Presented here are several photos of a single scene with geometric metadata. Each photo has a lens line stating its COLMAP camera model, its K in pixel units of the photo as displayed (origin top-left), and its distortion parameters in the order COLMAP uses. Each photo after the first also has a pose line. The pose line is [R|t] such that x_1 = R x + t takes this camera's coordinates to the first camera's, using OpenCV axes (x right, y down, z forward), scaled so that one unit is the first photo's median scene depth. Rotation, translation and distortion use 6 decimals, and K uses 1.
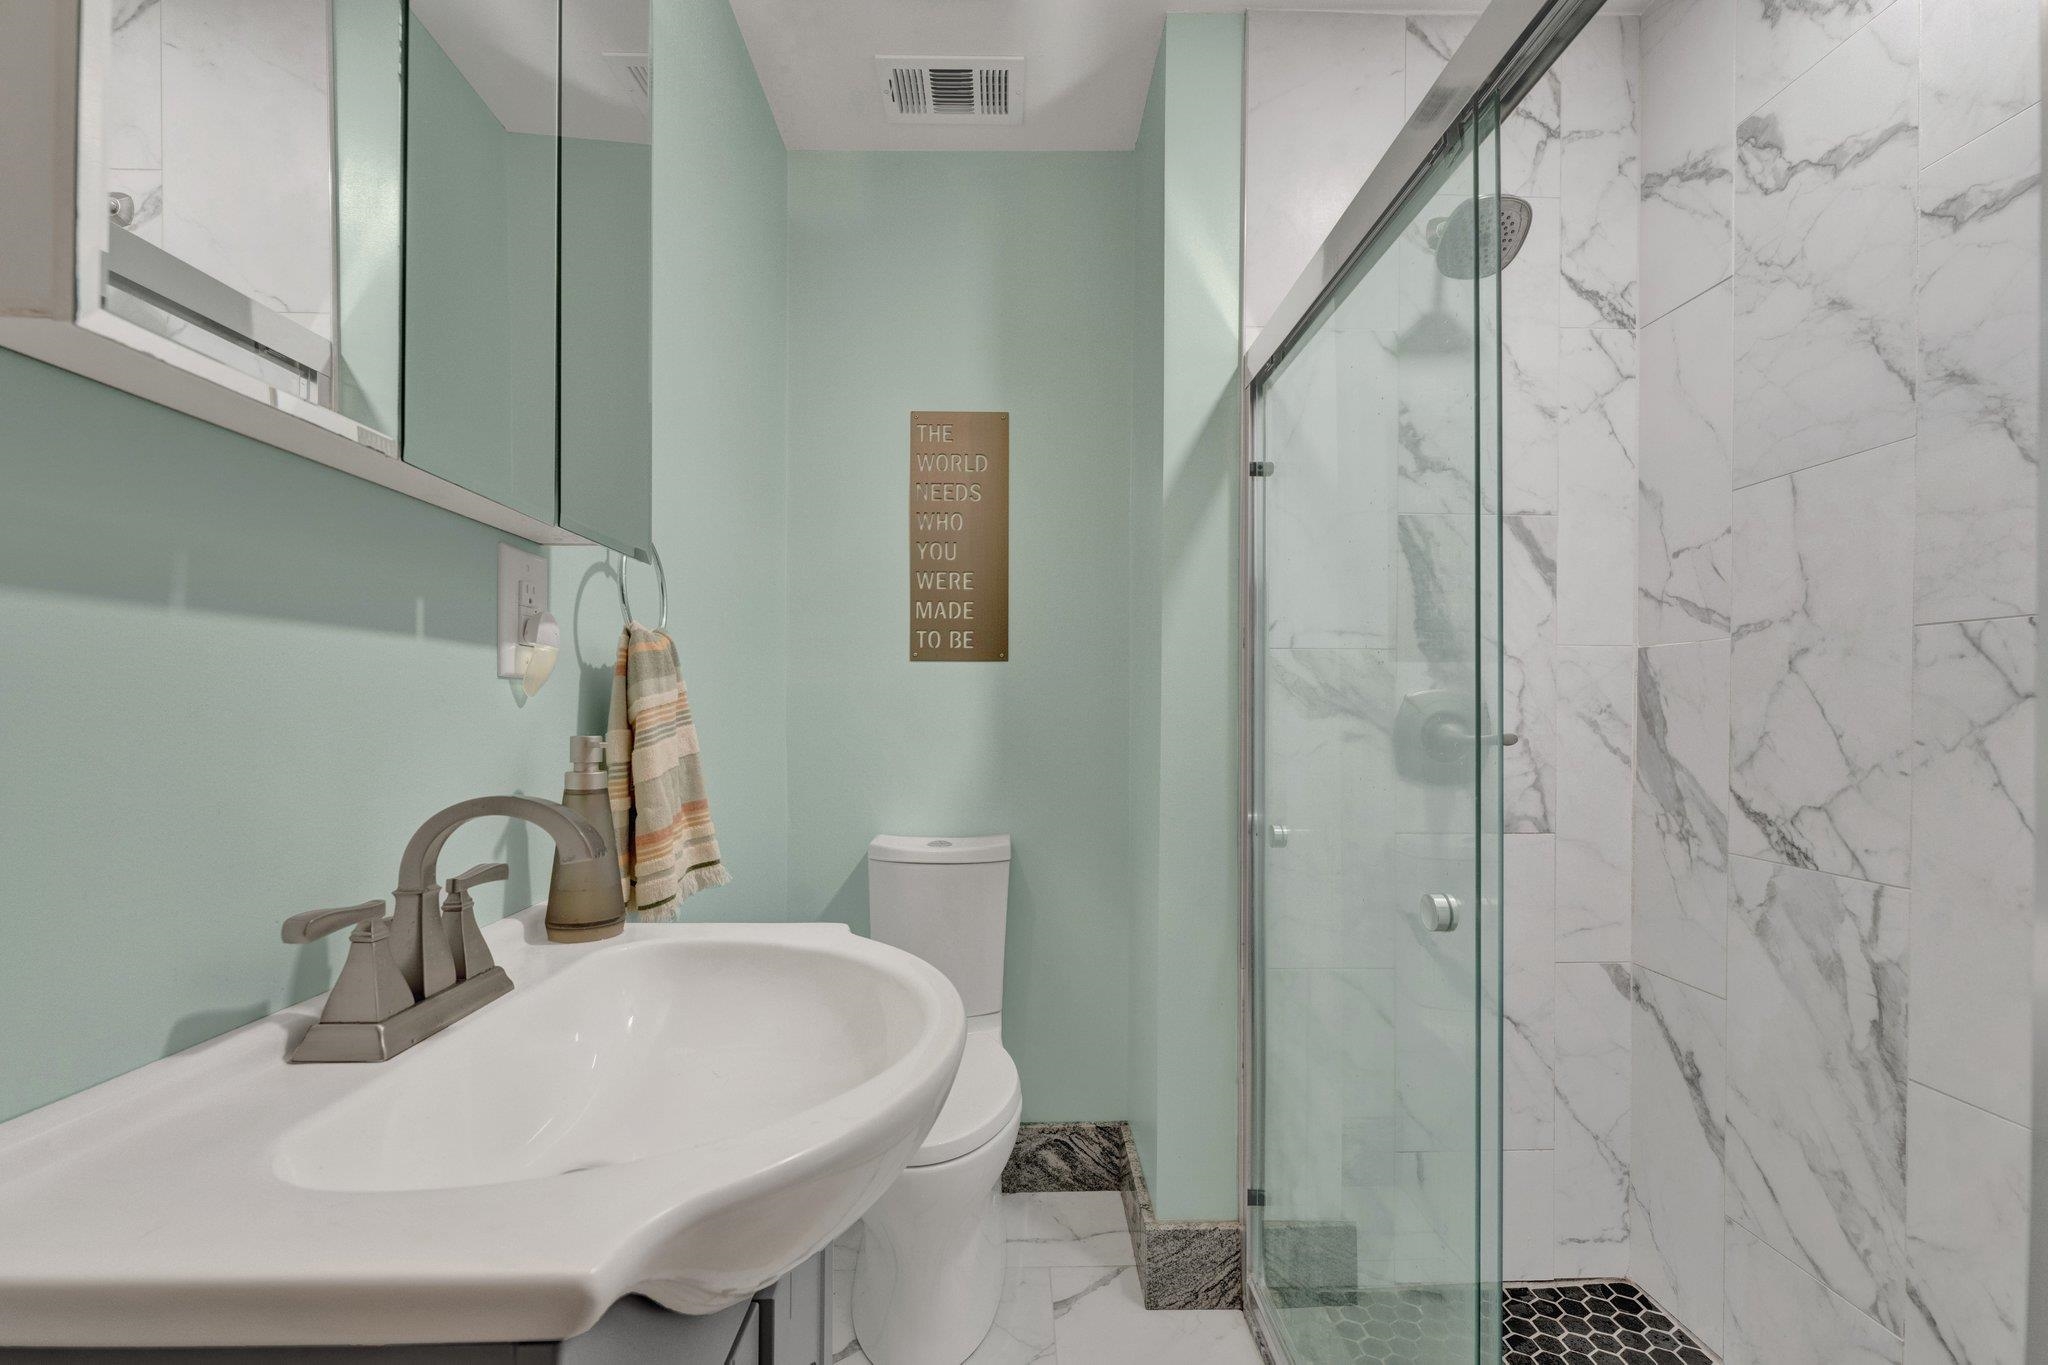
lens RADIAL K [[899.4, 0, 1026.2], [0, 899.4, 715.5], [0, 0, 1]] dist [-0.000461, -0.000181]
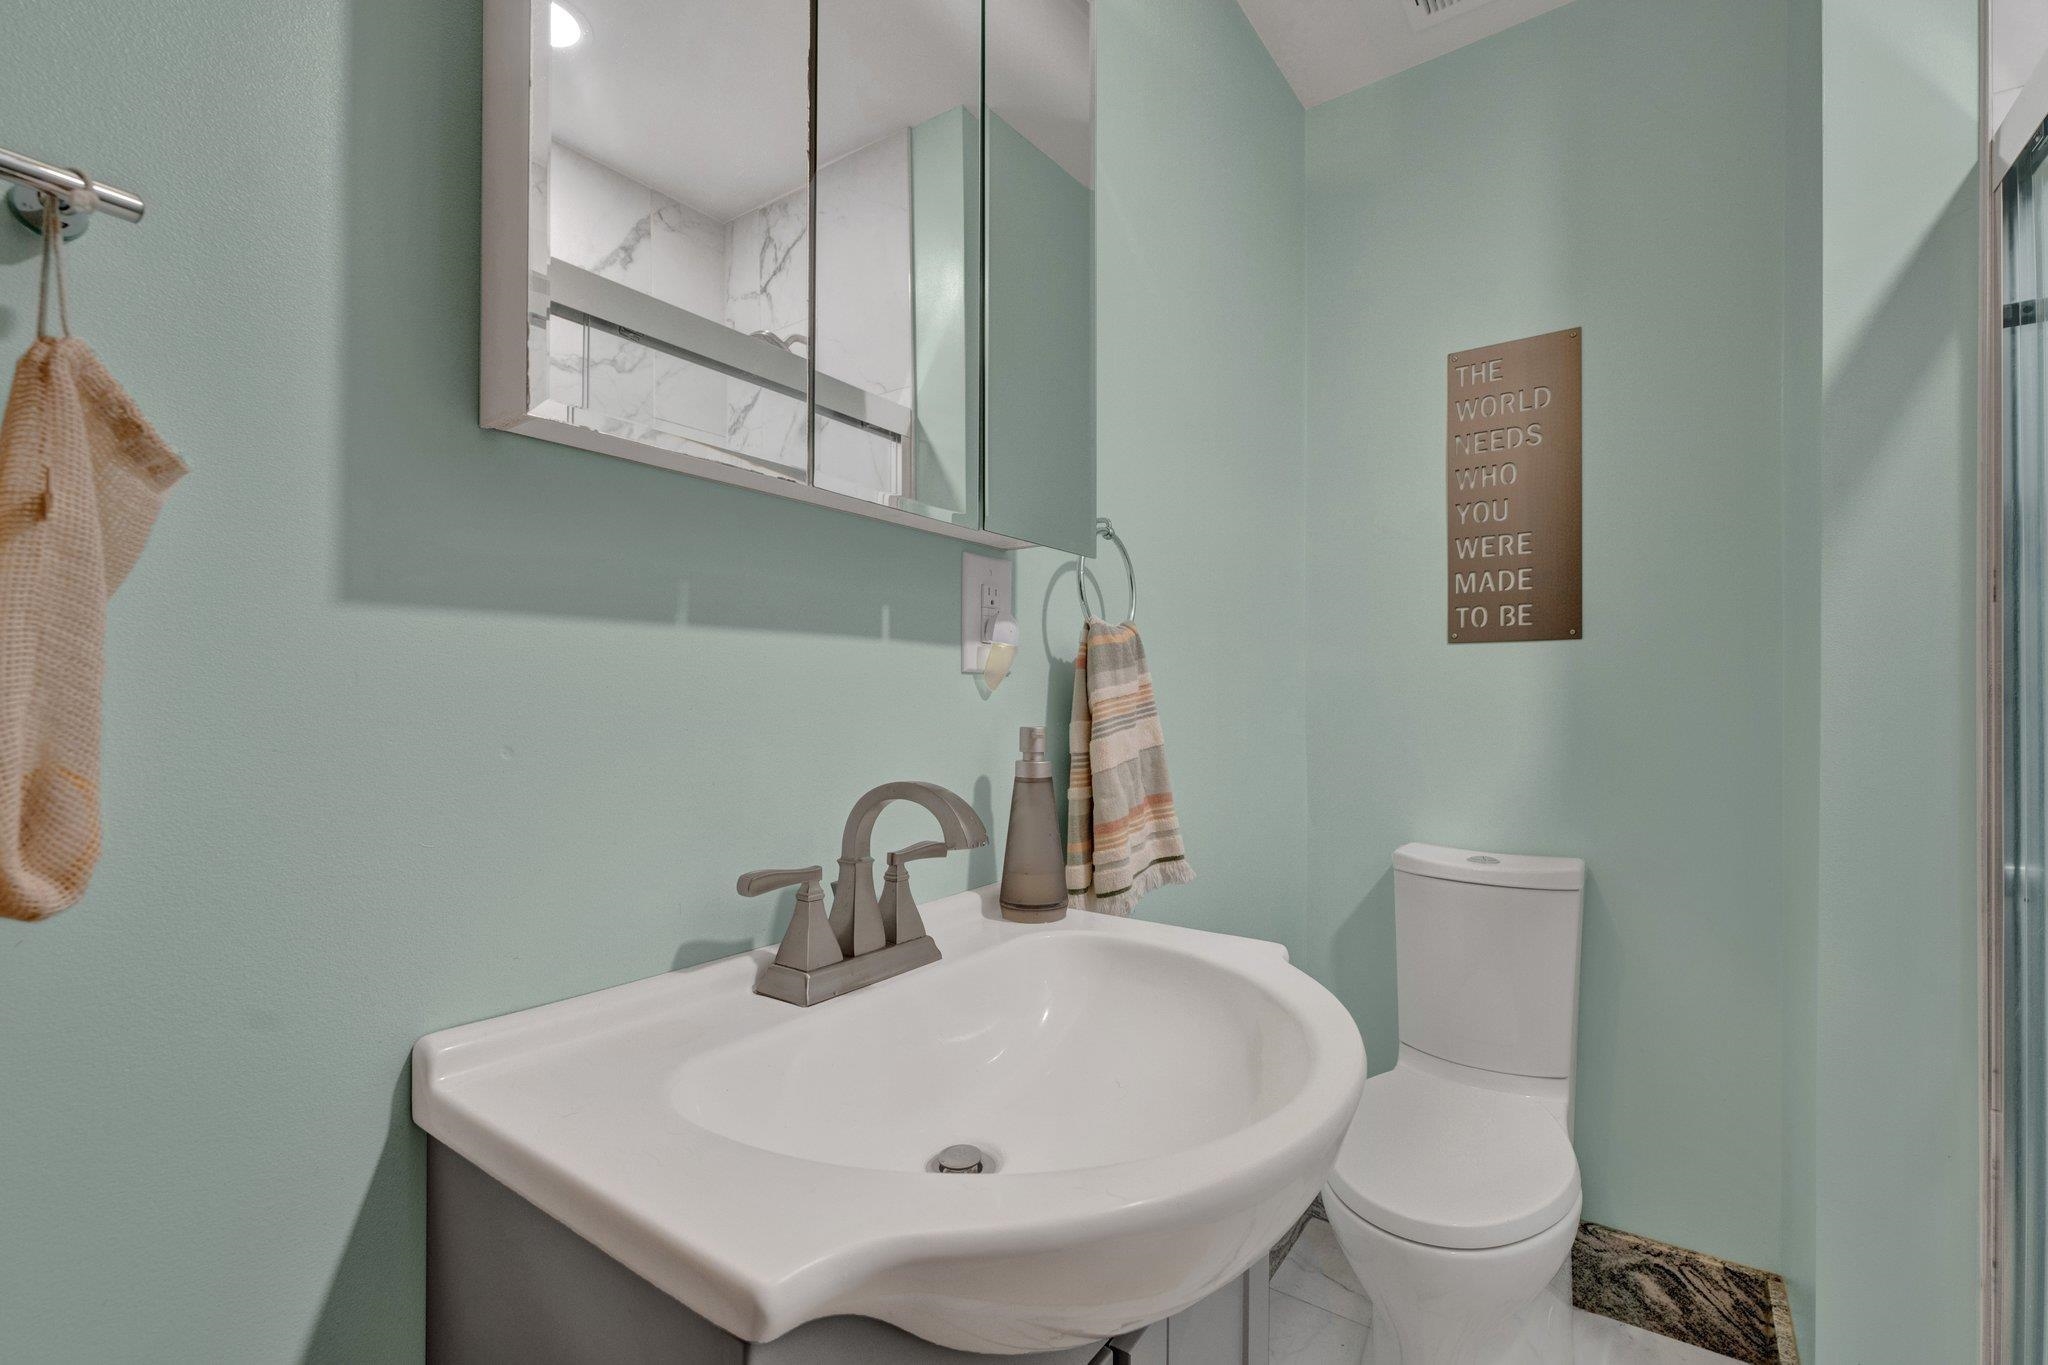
lens RADIAL K [[890.6, 0, 1025.4], [0, 890.6, 701.0], [0, 0, 1]] dist [-0.001513, -0.000183]
pose [[0.798005, -0.001530, -0.602649, 0.083762], [-0.001493, 0.999989, -0.004517, -0.001838], [0.602649, 0.004505, 0.797994, 0.103602]]
